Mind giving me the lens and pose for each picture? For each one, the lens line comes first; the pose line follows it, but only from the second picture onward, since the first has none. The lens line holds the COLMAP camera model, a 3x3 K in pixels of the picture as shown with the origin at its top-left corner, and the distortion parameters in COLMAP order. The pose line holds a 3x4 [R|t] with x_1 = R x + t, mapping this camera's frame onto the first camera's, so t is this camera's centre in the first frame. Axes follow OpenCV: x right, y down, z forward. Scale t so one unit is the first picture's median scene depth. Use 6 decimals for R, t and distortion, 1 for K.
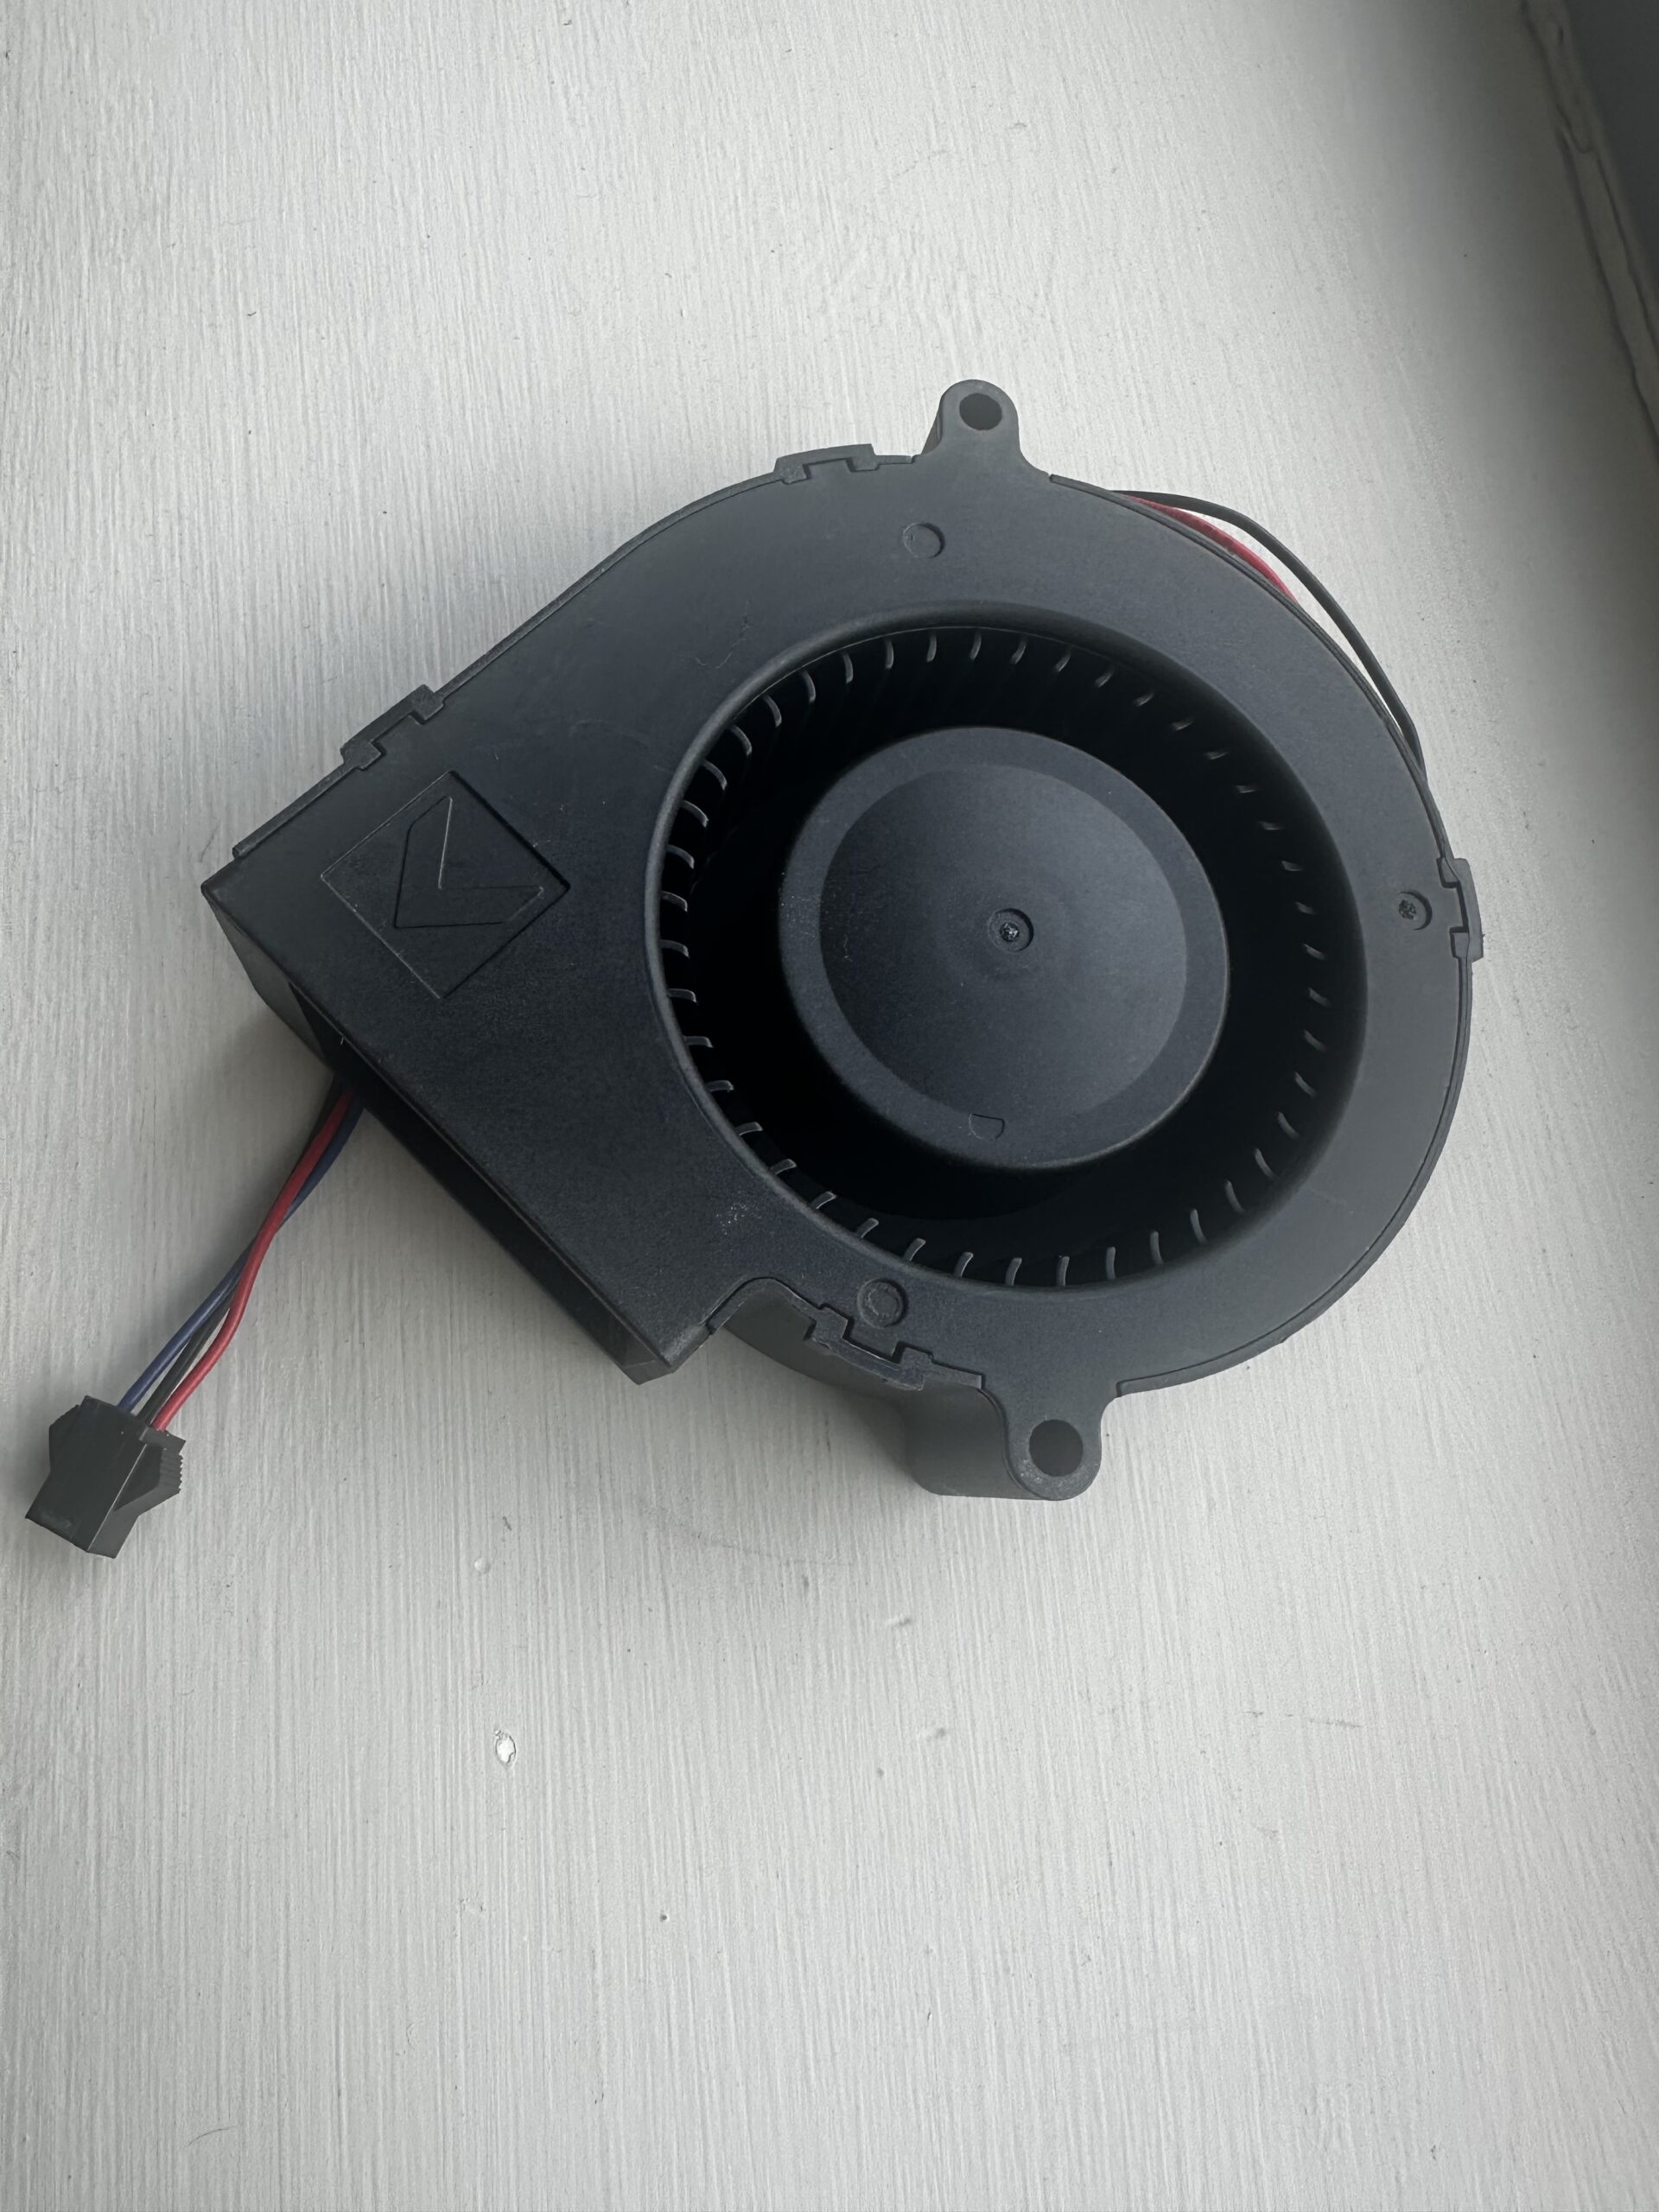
lens RADIAL K [[1237.7, 0, 683.3], [0, 1237.7, 1174.7], [0, 0, 1]] dist [0.000325, -0.000233]
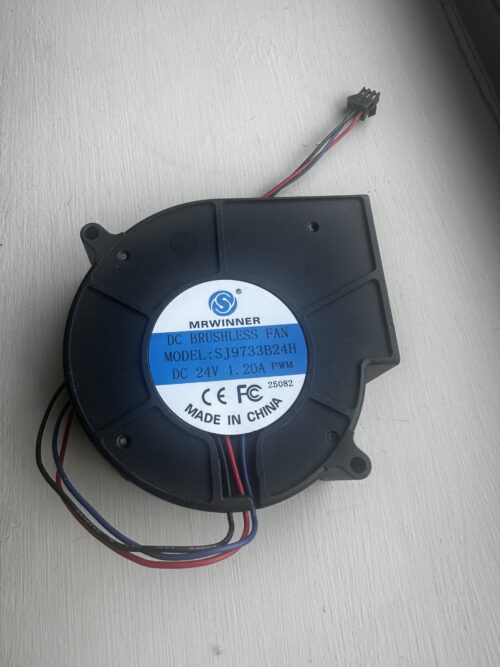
lens RADIAL K [[373.2, 0, 205.9], [0, 373.2, 354.2], [0, 0, 1]] dist [0.000325, -0.000233]
pose [[0.997760, -0.053419, -0.040271, 0.031769], [0.050973, 0.996927, -0.059479, 0.240818], [0.043324, 0.057293, 0.997417, -0.046409]]
